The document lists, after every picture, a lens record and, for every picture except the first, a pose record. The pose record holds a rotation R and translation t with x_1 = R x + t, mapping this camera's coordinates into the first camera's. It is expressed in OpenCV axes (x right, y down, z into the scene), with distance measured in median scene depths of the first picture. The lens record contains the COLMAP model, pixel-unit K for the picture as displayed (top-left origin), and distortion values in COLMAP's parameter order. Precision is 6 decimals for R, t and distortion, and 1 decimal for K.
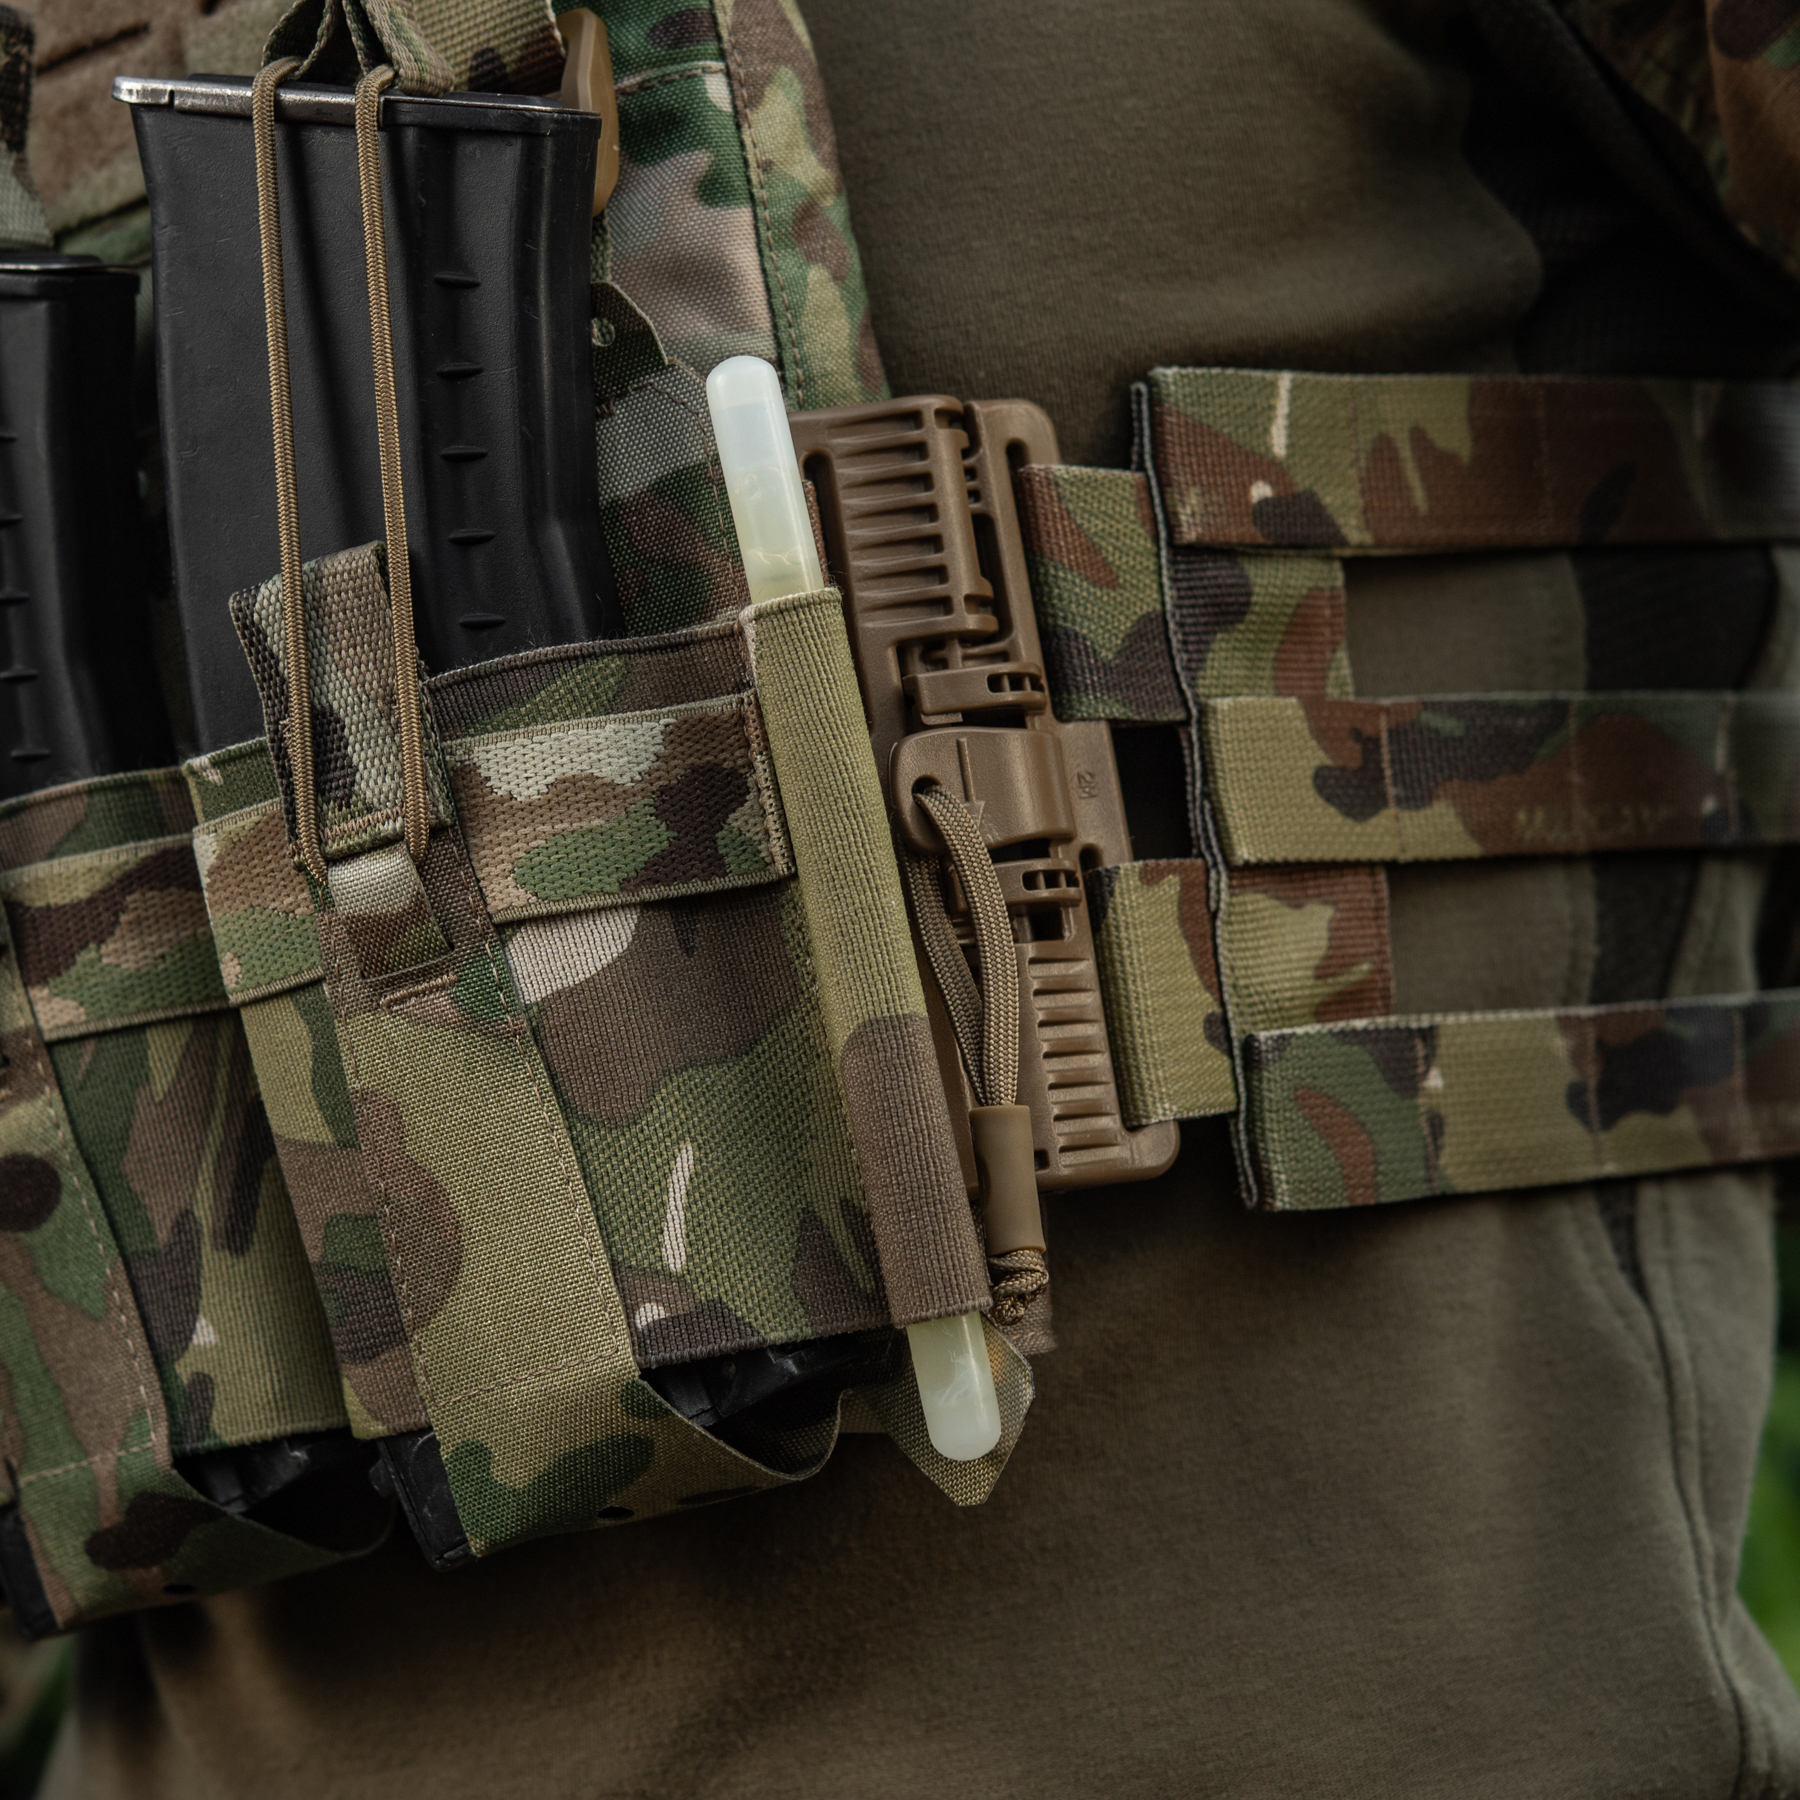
lens RADIAL K [[5828.0, 0, 805.5], [0, 5828.0, 943.8], [0, 0, 1]] dist [0.032201, 0.000000]
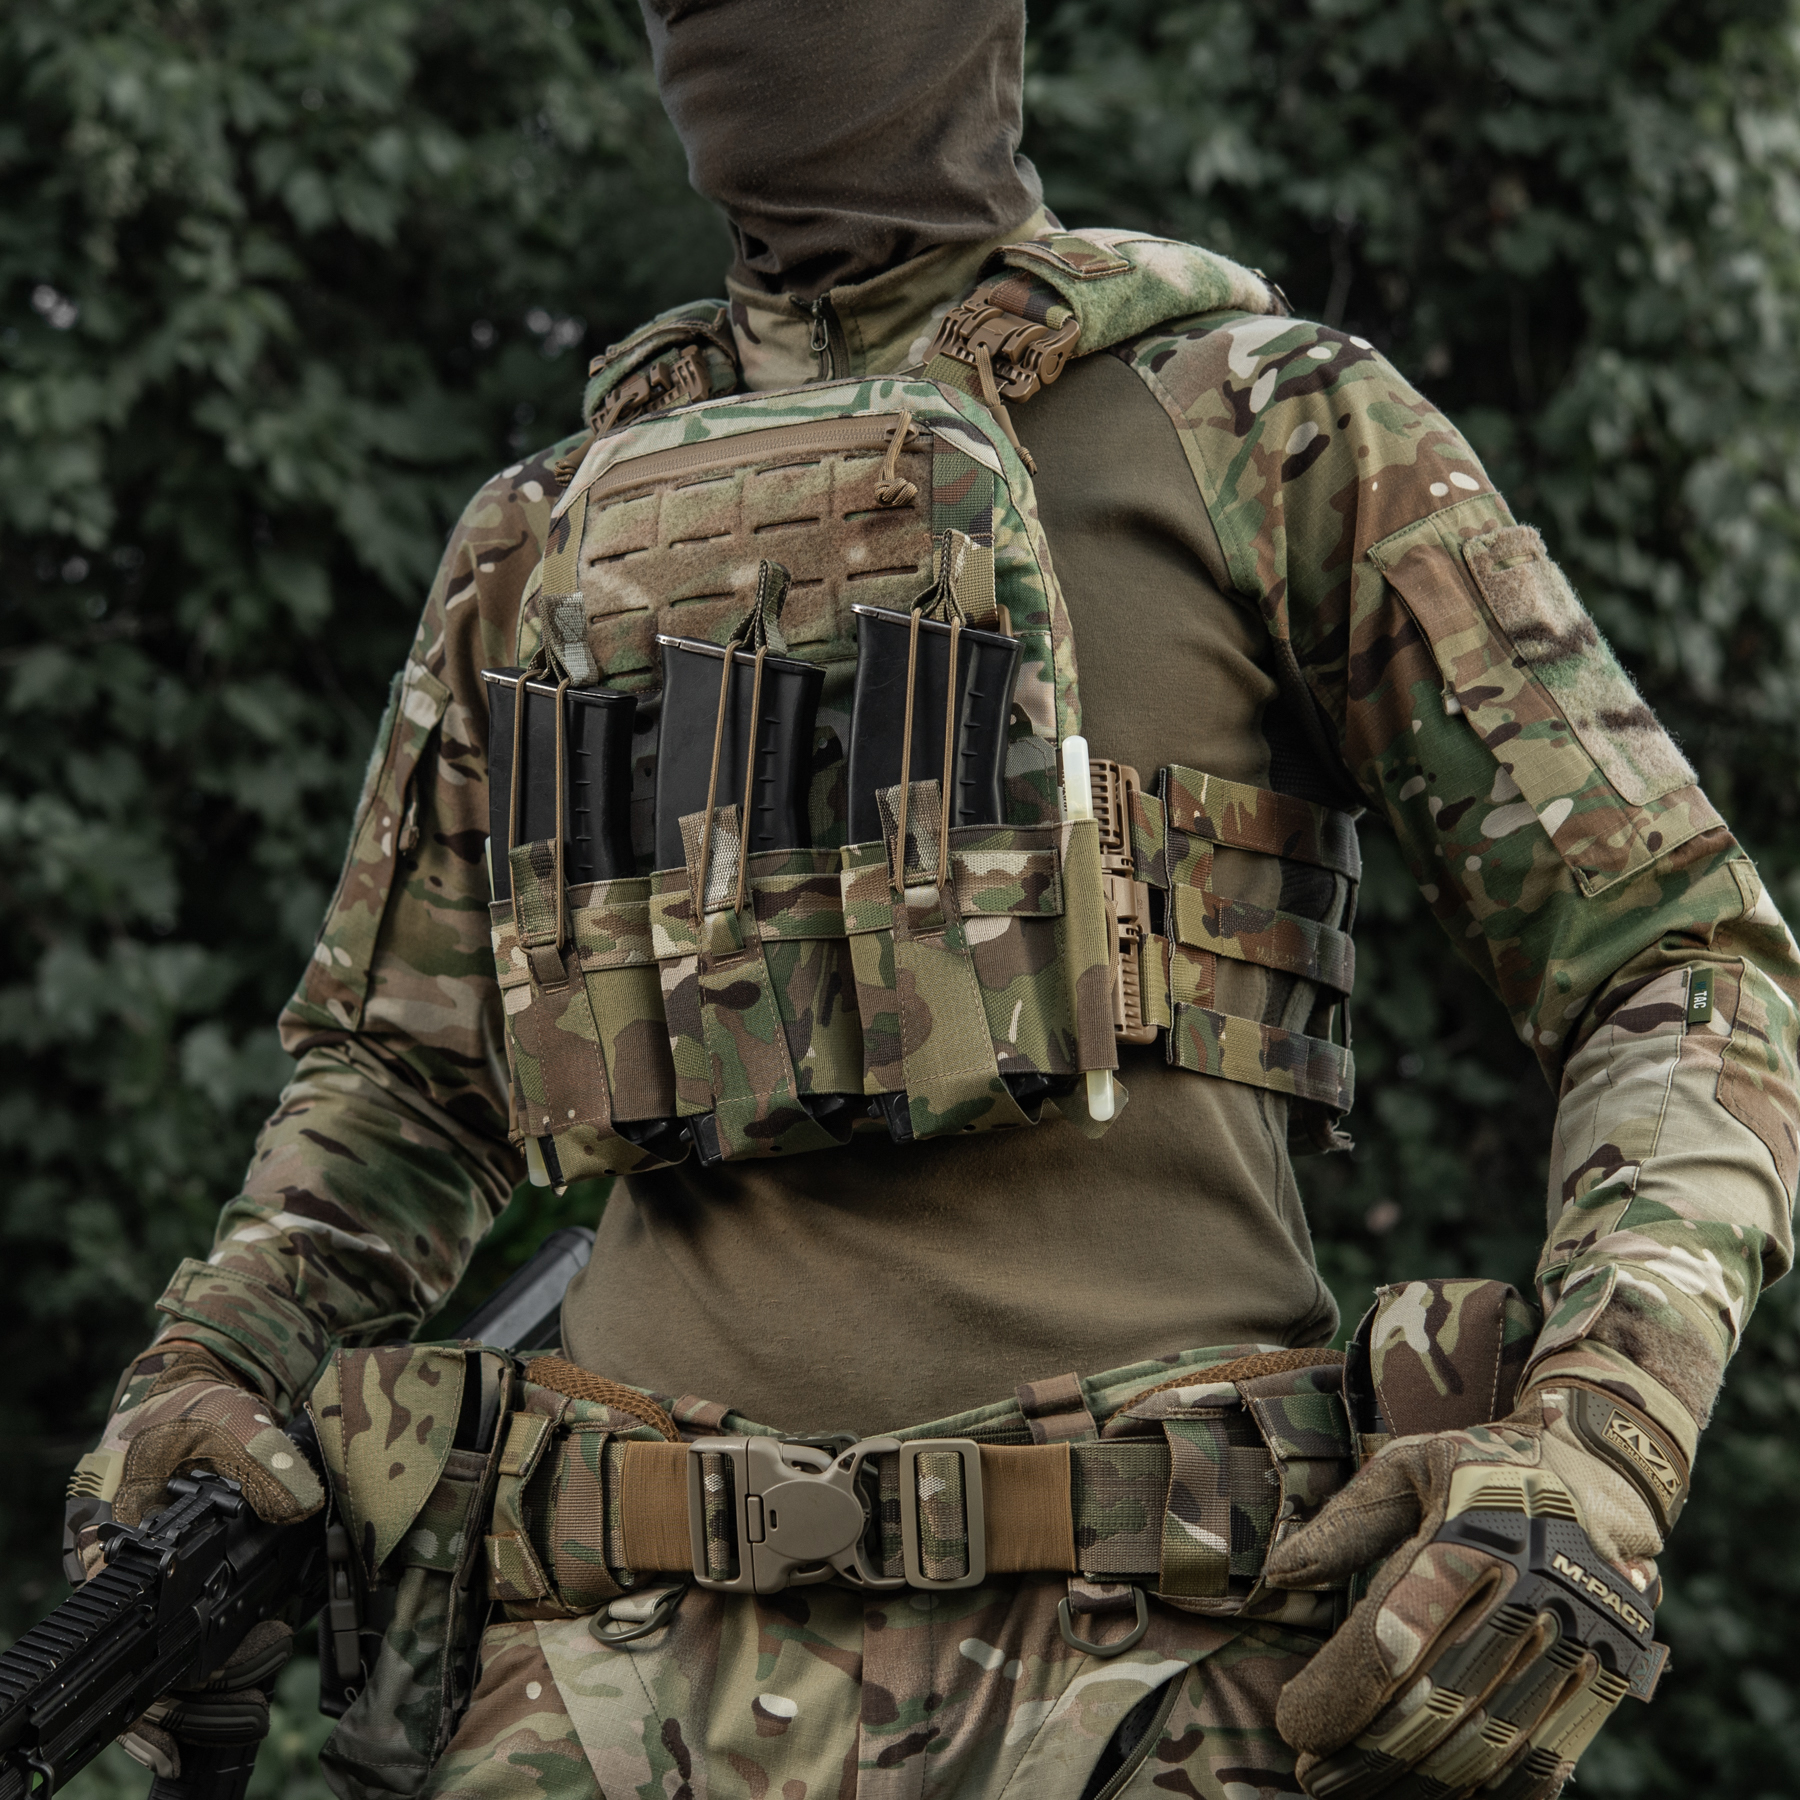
lens RADIAL K [[5828.0, 0, 1008.5], [0, 5828.0, 953.4], [0, 0, 1]] dist [0.032201, 0.000000]
pose [[0.951661, 0.145667, 0.270411, -0.790540], [-0.123419, 0.987541, -0.097625, 0.286782], [-0.281263, 0.059532, 0.957782, -1.723847]]
